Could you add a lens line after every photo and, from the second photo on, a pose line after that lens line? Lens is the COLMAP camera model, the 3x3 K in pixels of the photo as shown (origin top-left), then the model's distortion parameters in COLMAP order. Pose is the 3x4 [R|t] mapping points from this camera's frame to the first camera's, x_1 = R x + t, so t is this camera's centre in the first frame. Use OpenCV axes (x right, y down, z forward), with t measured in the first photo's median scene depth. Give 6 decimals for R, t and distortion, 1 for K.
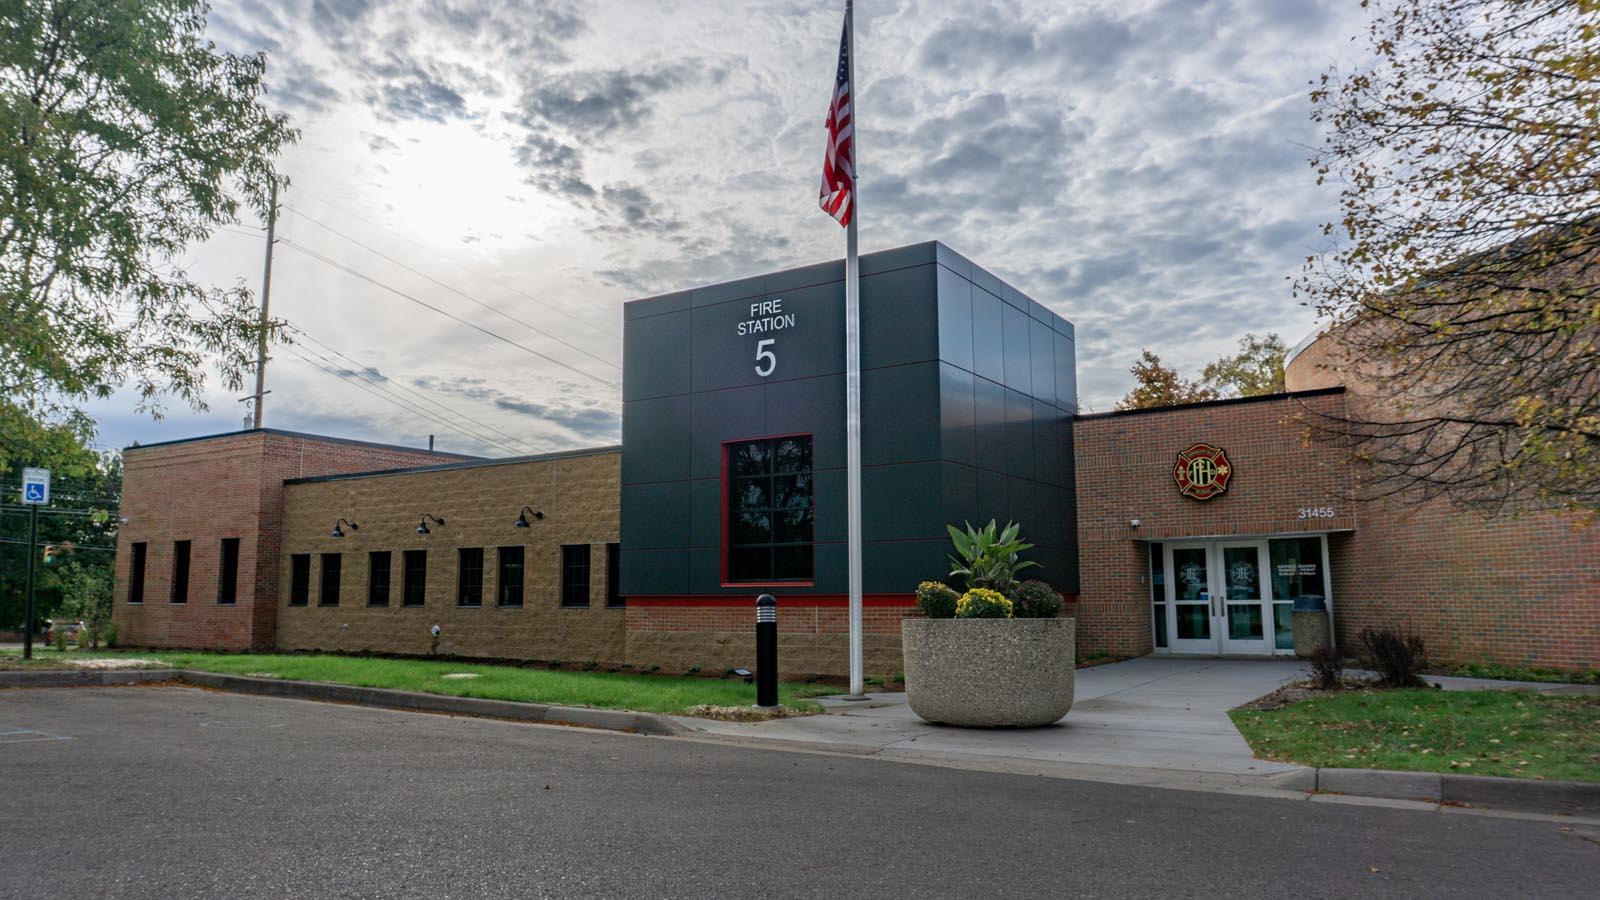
lens RADIAL K [[1068.5, 0, 806.6], [0, 1068.5, 451.3], [0, 0, 1]] dist [-0.026154, 0.003329]
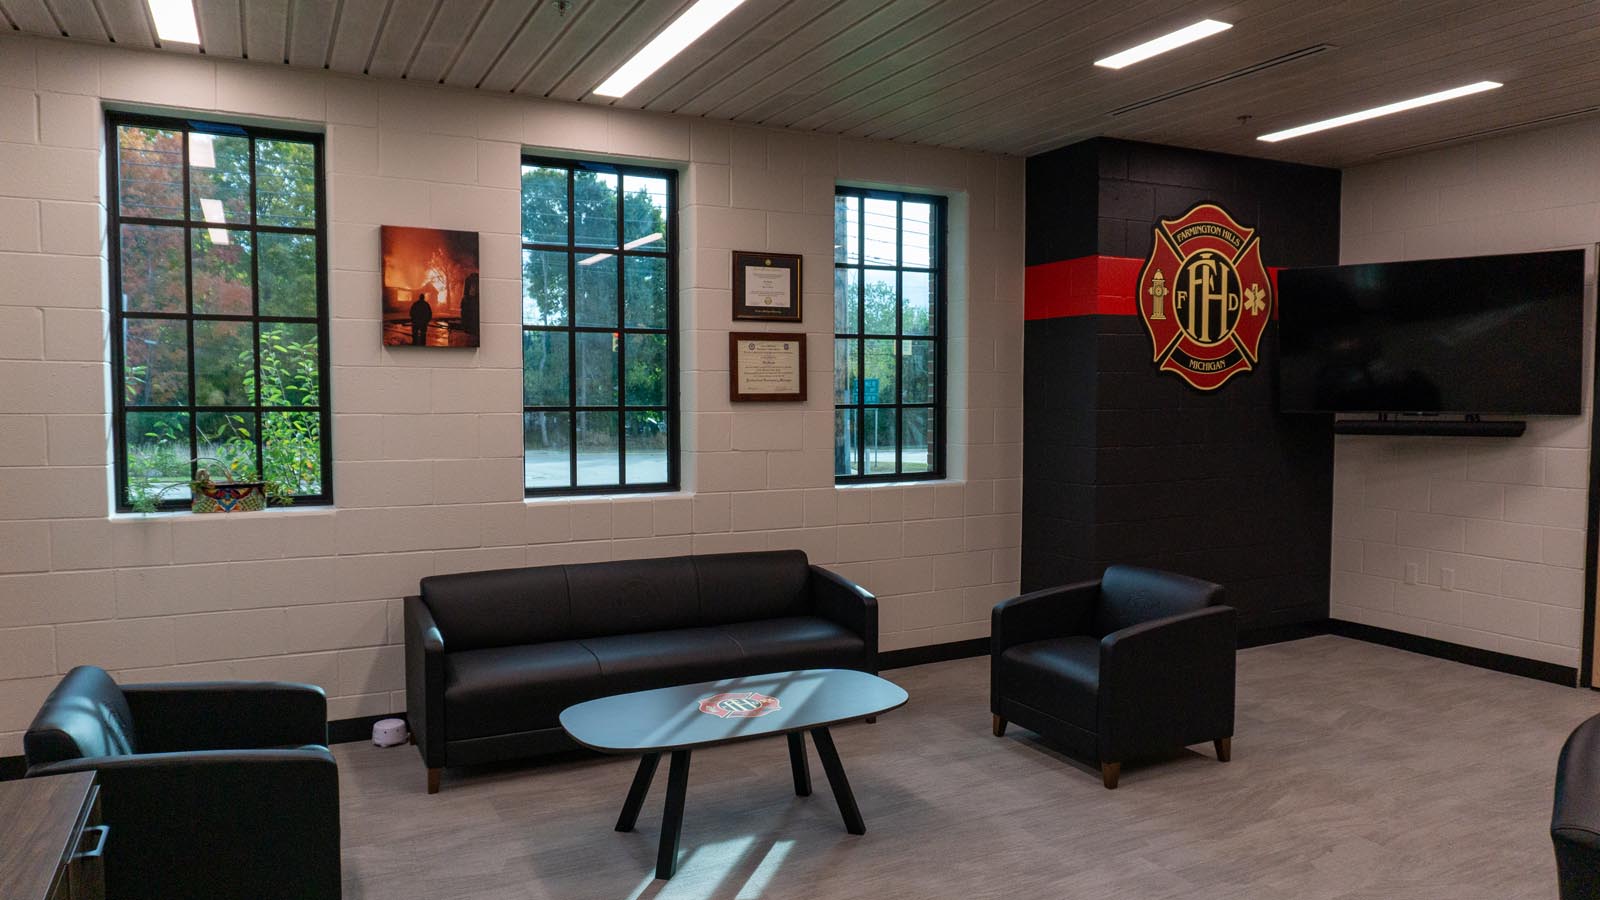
lens RADIAL K [[1068.5, 0, 806.6], [0, 1068.5, 451.3], [0, 0, 1]] dist [-0.026154, 0.003329]
pose [[0.504129, -0.042508, 0.862582, 0.052754], [-0.117825, 0.986064, 0.117455, 0.037191], [-0.855553, -0.160846, 0.492095, 0.881717]]
